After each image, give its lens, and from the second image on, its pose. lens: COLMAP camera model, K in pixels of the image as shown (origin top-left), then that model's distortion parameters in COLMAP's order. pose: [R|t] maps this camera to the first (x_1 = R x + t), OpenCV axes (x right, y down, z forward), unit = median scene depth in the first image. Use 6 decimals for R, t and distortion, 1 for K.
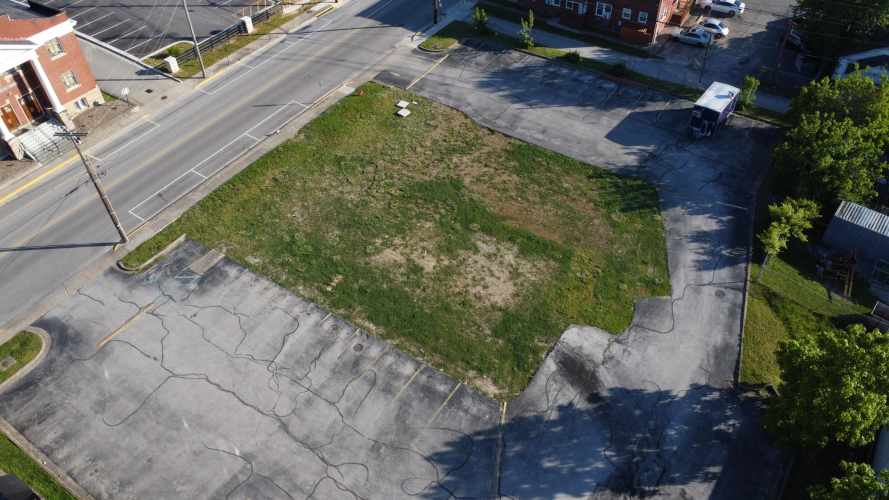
lens RADIAL K [[664.4, 0, 446.5], [0, 664.4, 248.4], [0, 0, 1]] dist [0.003163, -0.007937]
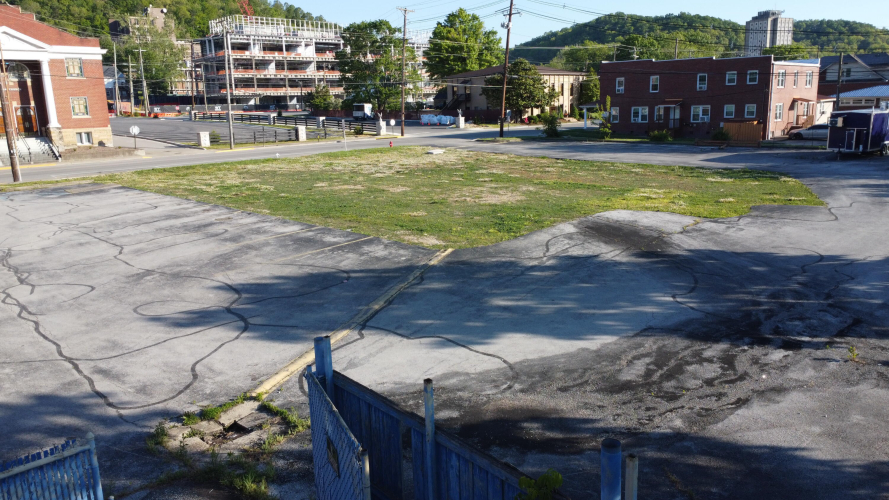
lens RADIAL K [[664.4, 0, 447.6], [0, 664.4, 250.3], [0, 0, 1]] dist [0.003163, -0.007937]
pose [[0.979657, 0.042664, -0.196094, 0.145368], [-0.137995, 0.852675, -0.503888, 0.384105], [0.145706, 0.520697, 0.841216, 0.513211]]
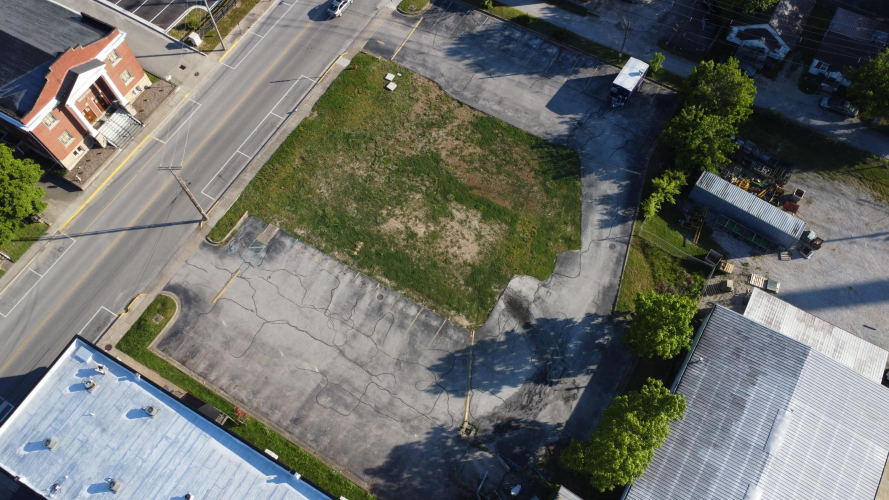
lens RADIAL K [[664.4, 0, 446.1], [0, 664.4, 247.0], [0, 0, 1]] dist [0.003163, -0.007937]
pose [[0.998384, -0.048566, 0.029514, -0.015539], [0.036426, 0.945488, 0.323612, -0.420267], [-0.043622, -0.322014, 0.945729, -0.412778]]
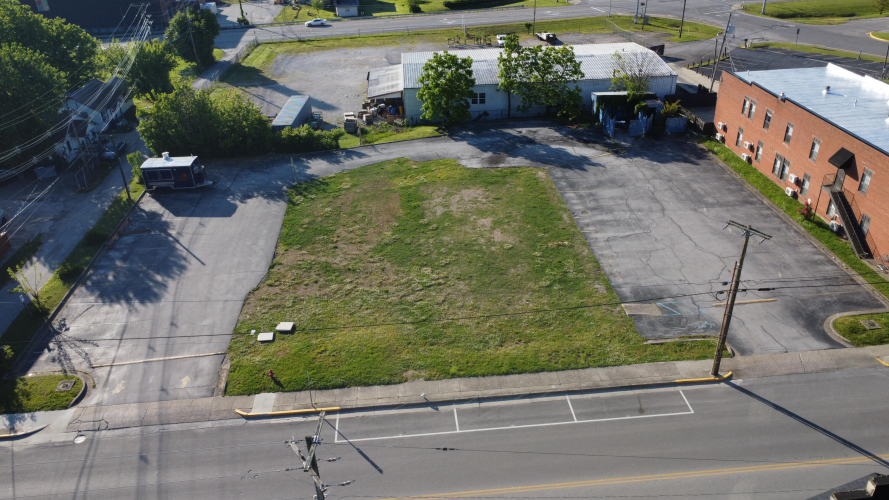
lens RADIAL K [[664.4, 0, 444.9], [0, 664.4, 248.0], [0, 0, 1]] dist [0.003163, -0.007937]
pose [[-0.620881, -0.350987, 0.700939, -0.817411], [0.577409, 0.400001, 0.711757, -0.829479], [-0.530194, 0.846645, -0.045690, 1.138988]]
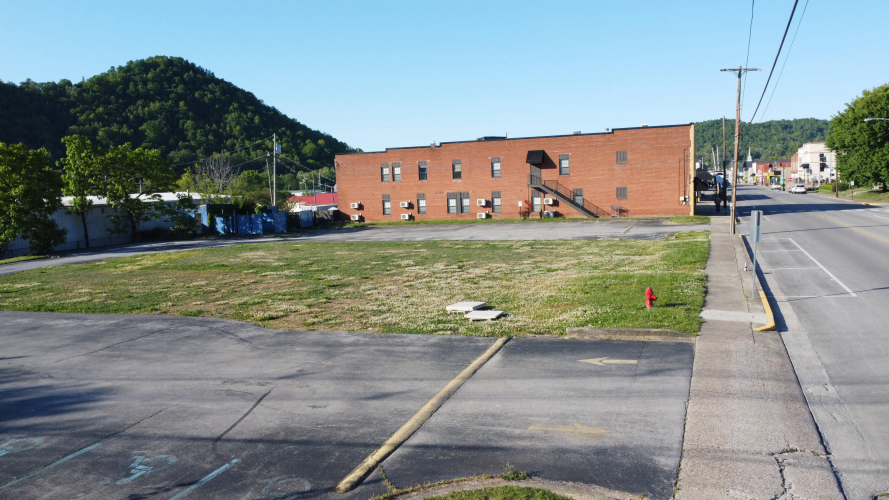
lens RADIAL K [[664.4, 0, 445.1], [0, 664.4, 246.7], [0, 0, 1]] dist [0.003163, -0.007937]
pose [[-0.978245, 0.080408, -0.191238, 0.003548], [-0.093309, 0.652784, 0.751776, -0.594590], [0.185286, 0.753265, -0.631079, 1.530464]]
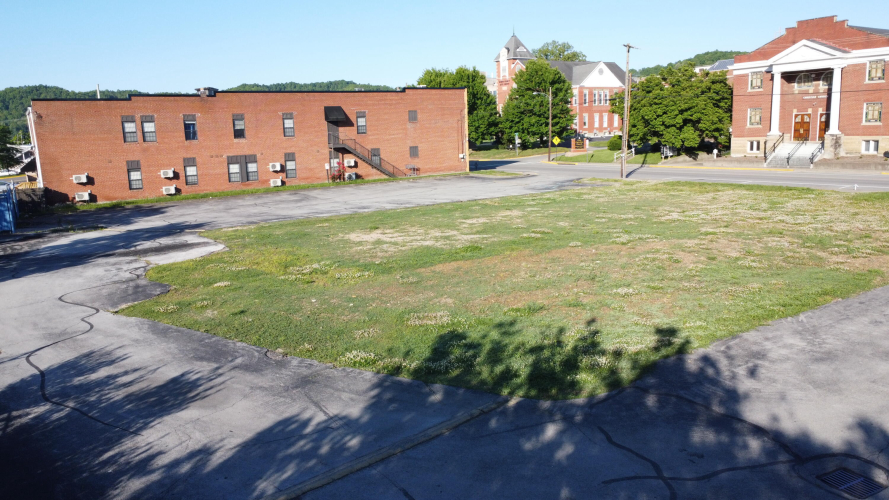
lens RADIAL K [[664.4, 0, 443.5], [0, 664.4, 248.6], [0, 0, 1]] dist [0.003163, -0.007937]
pose [[-0.414666, 0.201322, -0.887424, 0.561886], [-0.598223, 0.674552, 0.432561, -0.220752], [0.685698, 0.710246, -0.159278, 1.110514]]
